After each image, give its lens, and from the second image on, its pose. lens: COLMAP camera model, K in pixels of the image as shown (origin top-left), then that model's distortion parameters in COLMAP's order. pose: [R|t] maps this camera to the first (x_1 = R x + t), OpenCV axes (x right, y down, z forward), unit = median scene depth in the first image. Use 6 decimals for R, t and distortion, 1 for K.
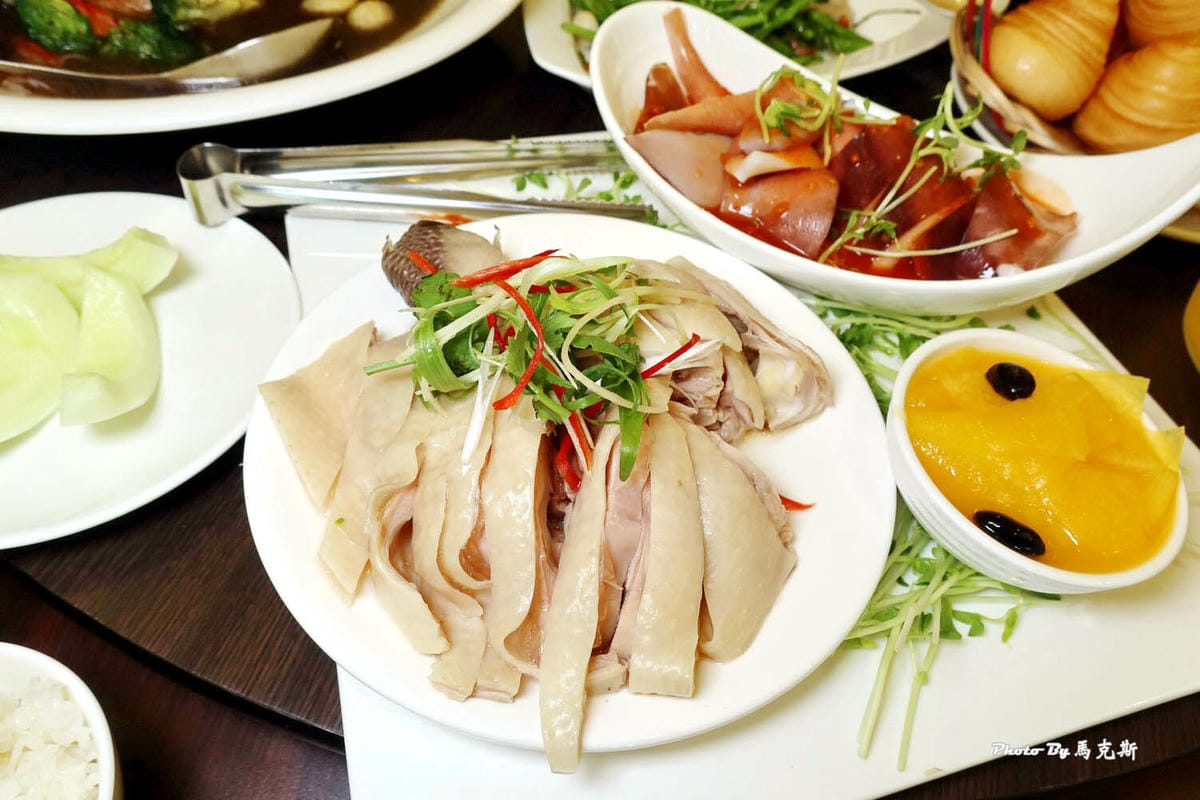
lens RADIAL K [[797.2, 0, 600.0], [0, 797.2, 400.0], [0, 0, 1]] dist [-0.018829, -0.000880]
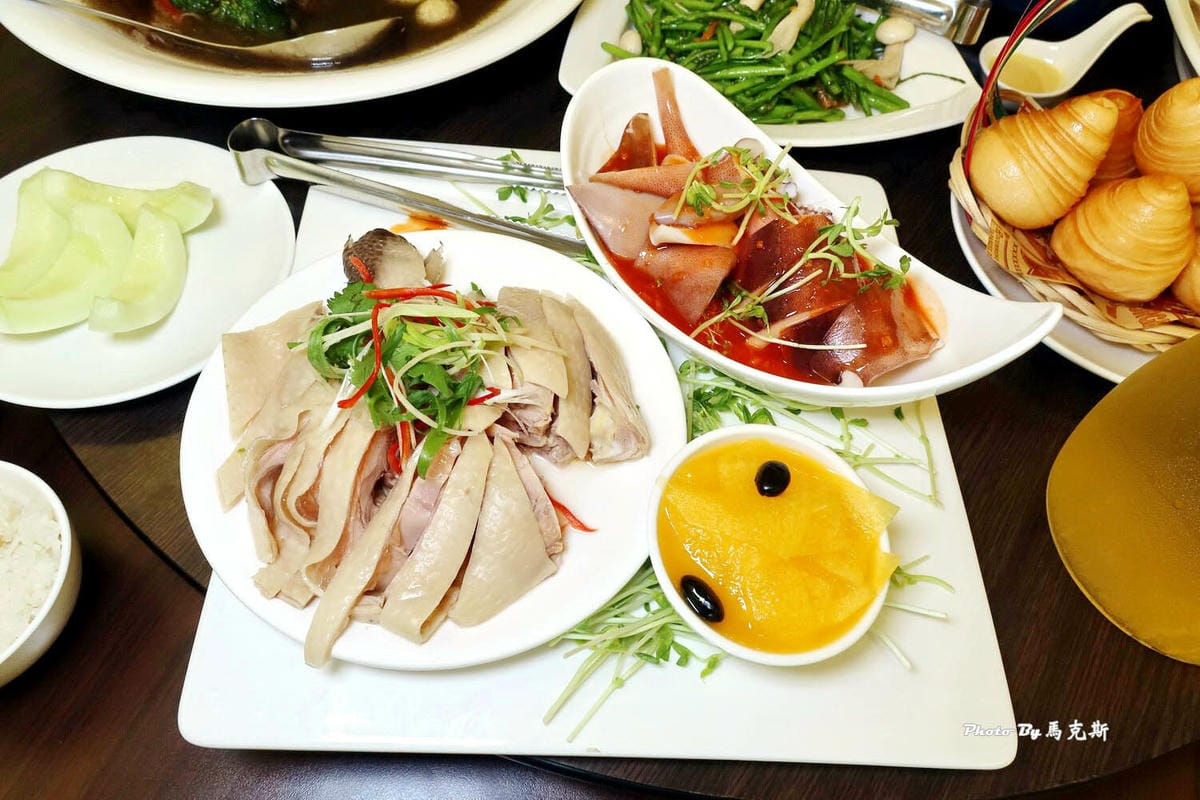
lens RADIAL K [[797.2, 0, 600.0], [0, 797.2, 400.0], [0, 0, 1]] dist [-0.018829, -0.000880]
pose [[0.955679, 0.249760, -0.155876, 0.400208], [-0.231206, 0.964469, 0.127840, -0.218785], [0.182267, -0.086135, 0.979469, -0.205607]]
